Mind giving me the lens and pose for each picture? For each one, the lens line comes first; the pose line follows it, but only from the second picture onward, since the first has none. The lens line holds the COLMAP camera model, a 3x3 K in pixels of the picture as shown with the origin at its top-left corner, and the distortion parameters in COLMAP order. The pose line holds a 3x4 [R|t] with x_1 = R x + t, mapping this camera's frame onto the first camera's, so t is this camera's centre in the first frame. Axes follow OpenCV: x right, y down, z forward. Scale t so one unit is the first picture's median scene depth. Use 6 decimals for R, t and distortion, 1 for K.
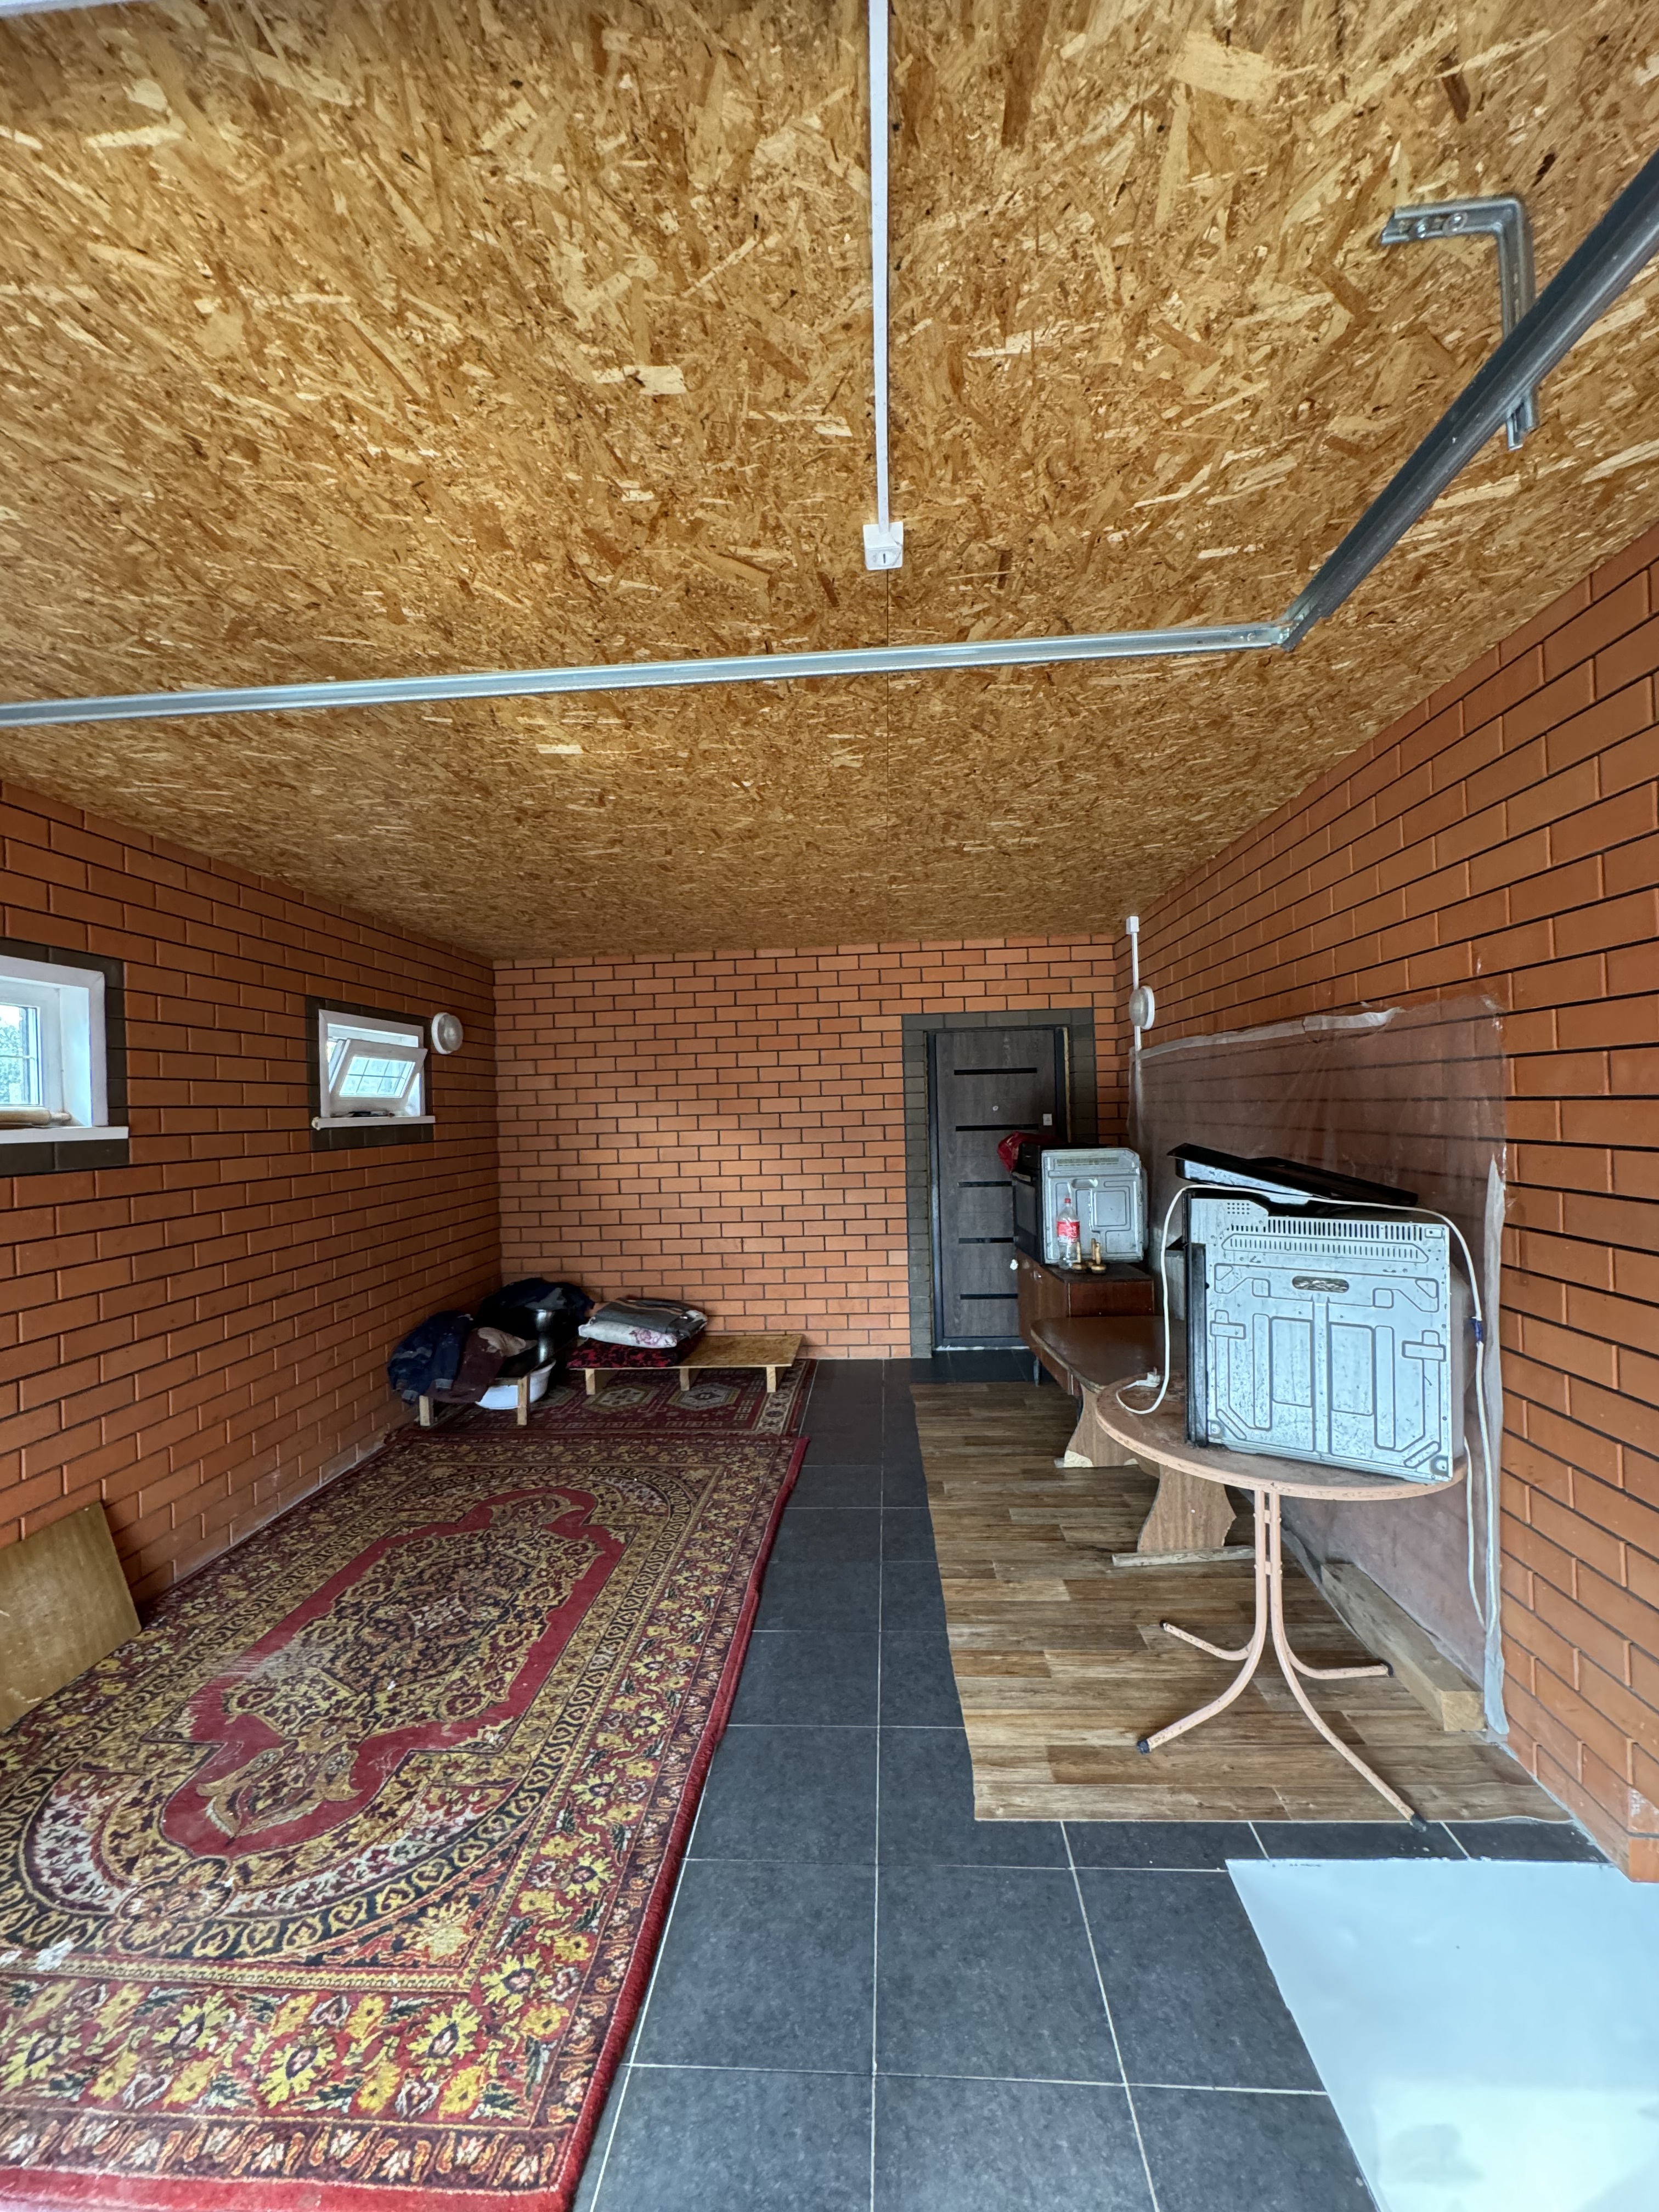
lens RADIAL K [[875.4, 0, 825.4], [0, 875.4, 1111.8], [0, 0, 1]] dist [-0.002173, -0.000004]
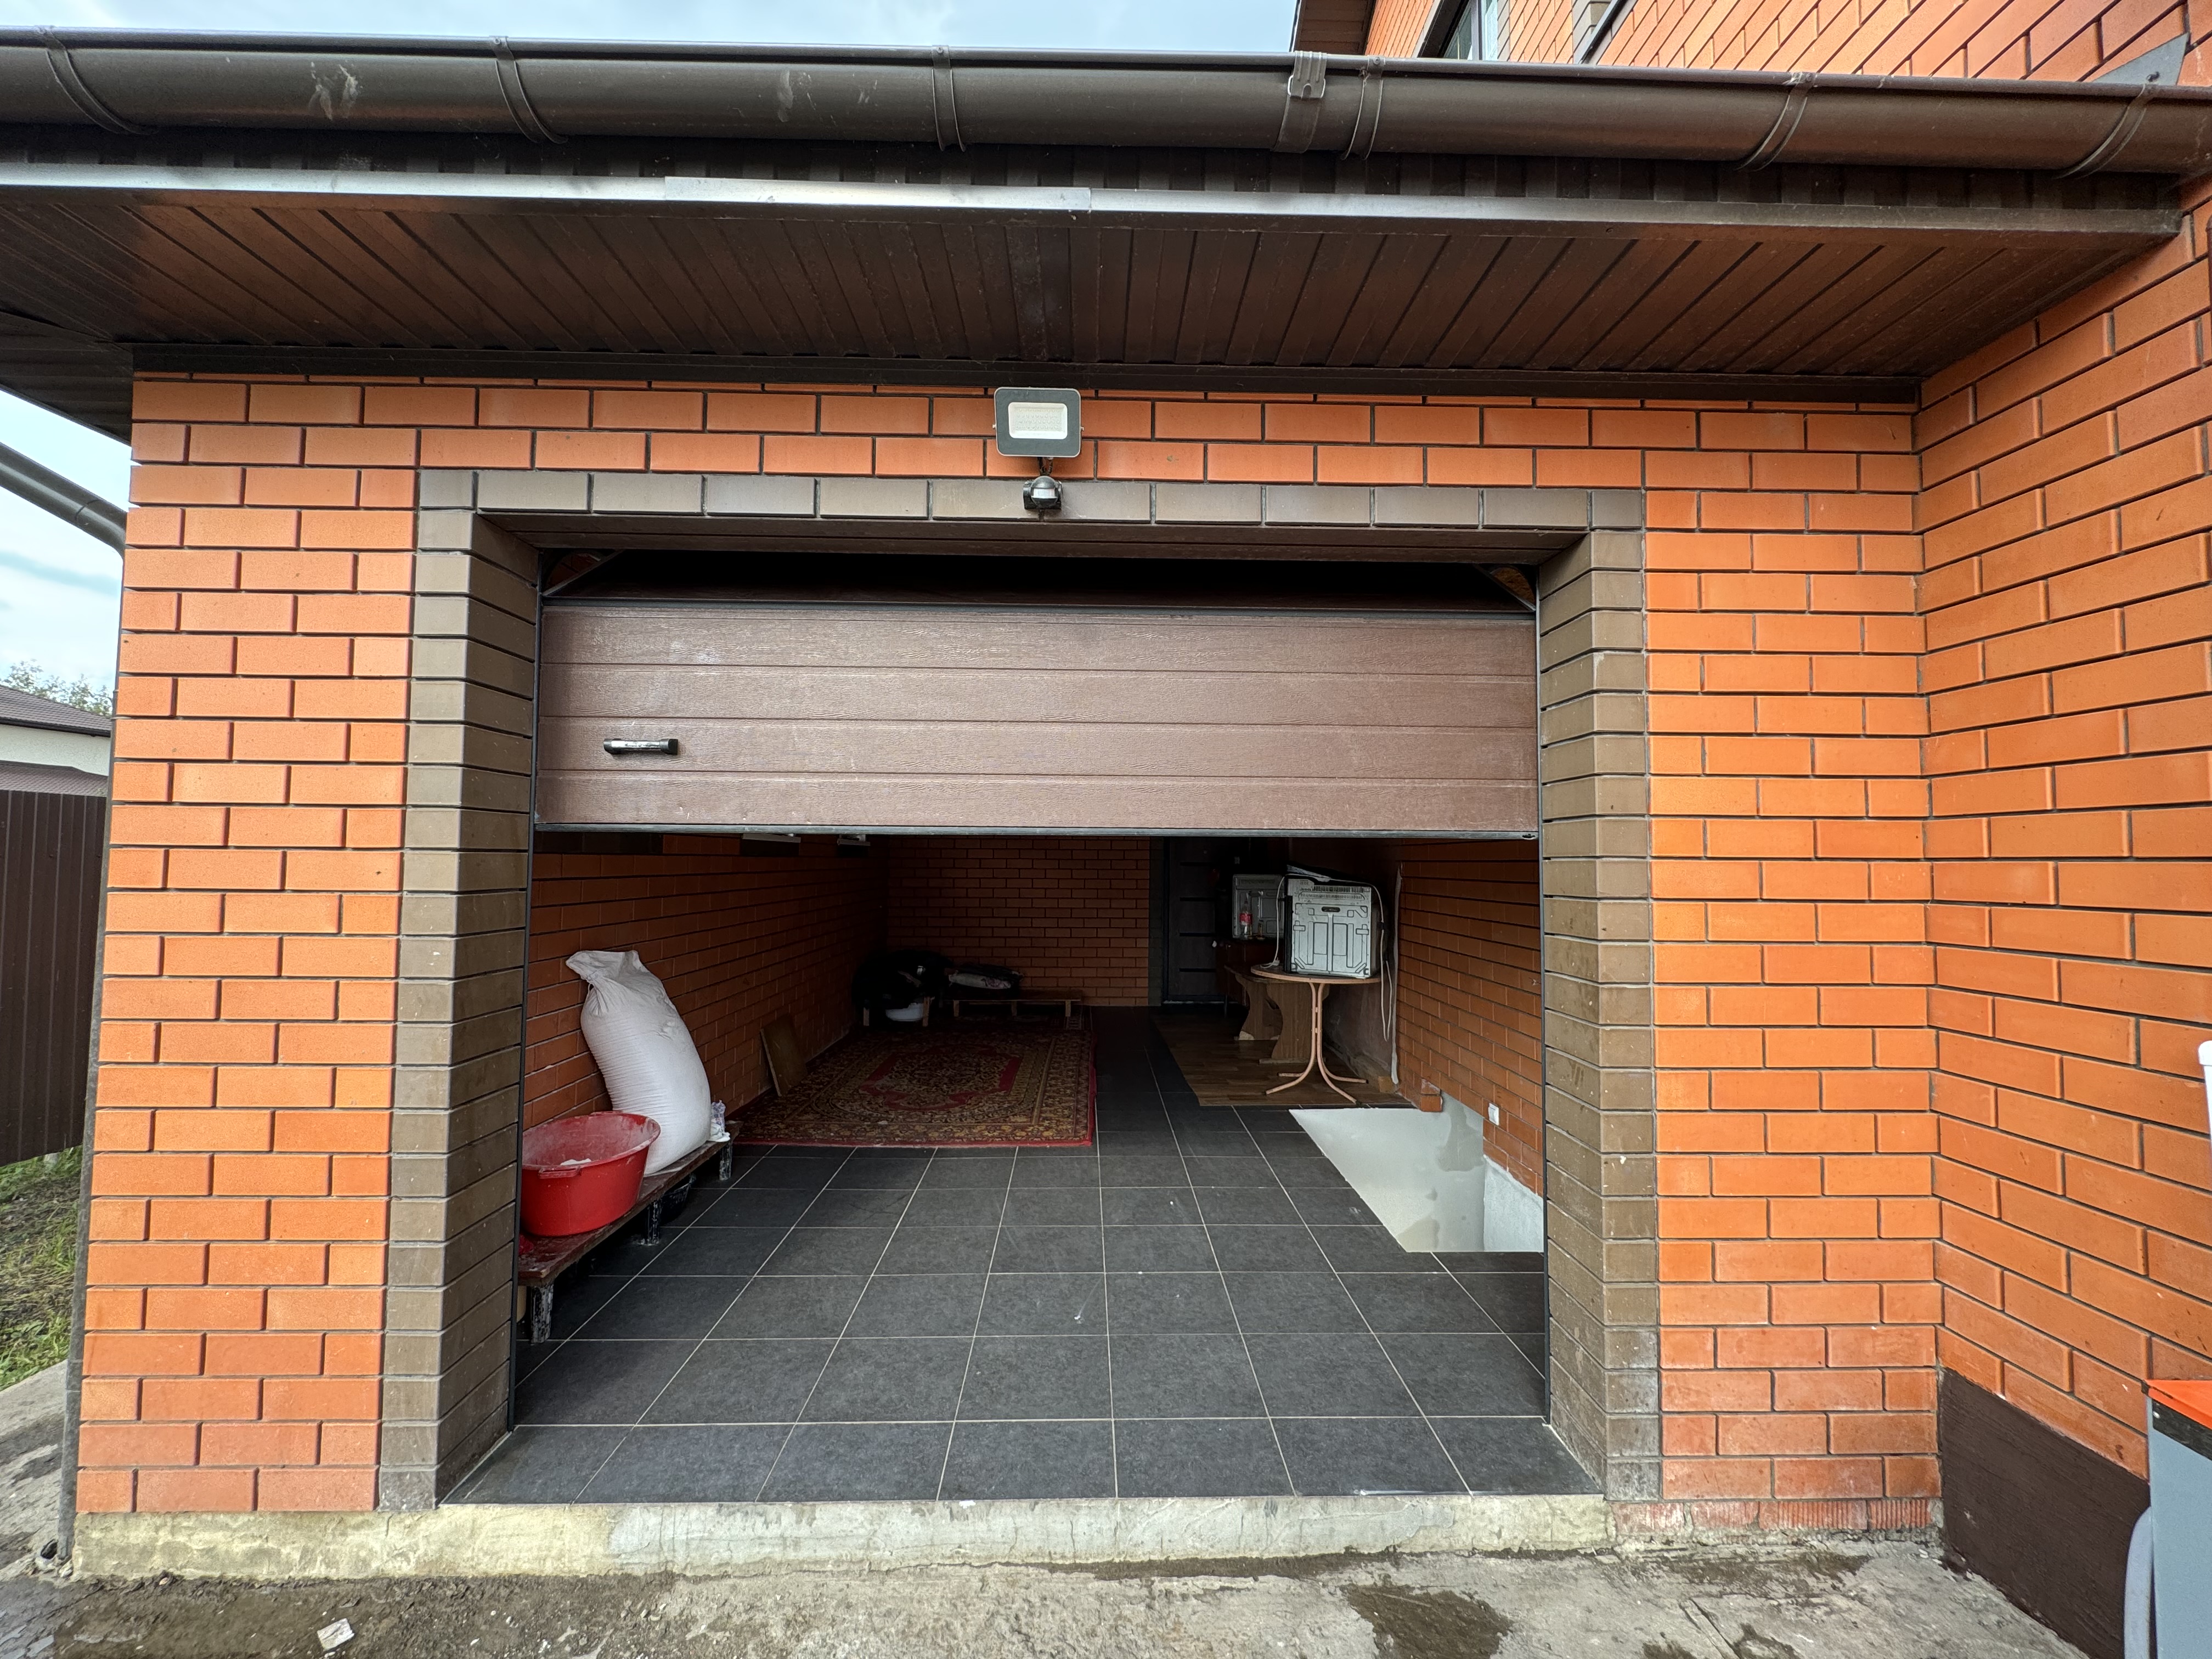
lens RADIAL K [[875.4, 0, 1105.2], [0, 875.4, 823.2], [0, 0, 1]] dist [-0.002173, -0.000004]
pose [[0.994886, 0.041502, 0.092079, -0.246284], [-0.036840, 0.997979, -0.051769, 0.058897], [-0.094041, 0.048112, 0.994405, -1.032364]]
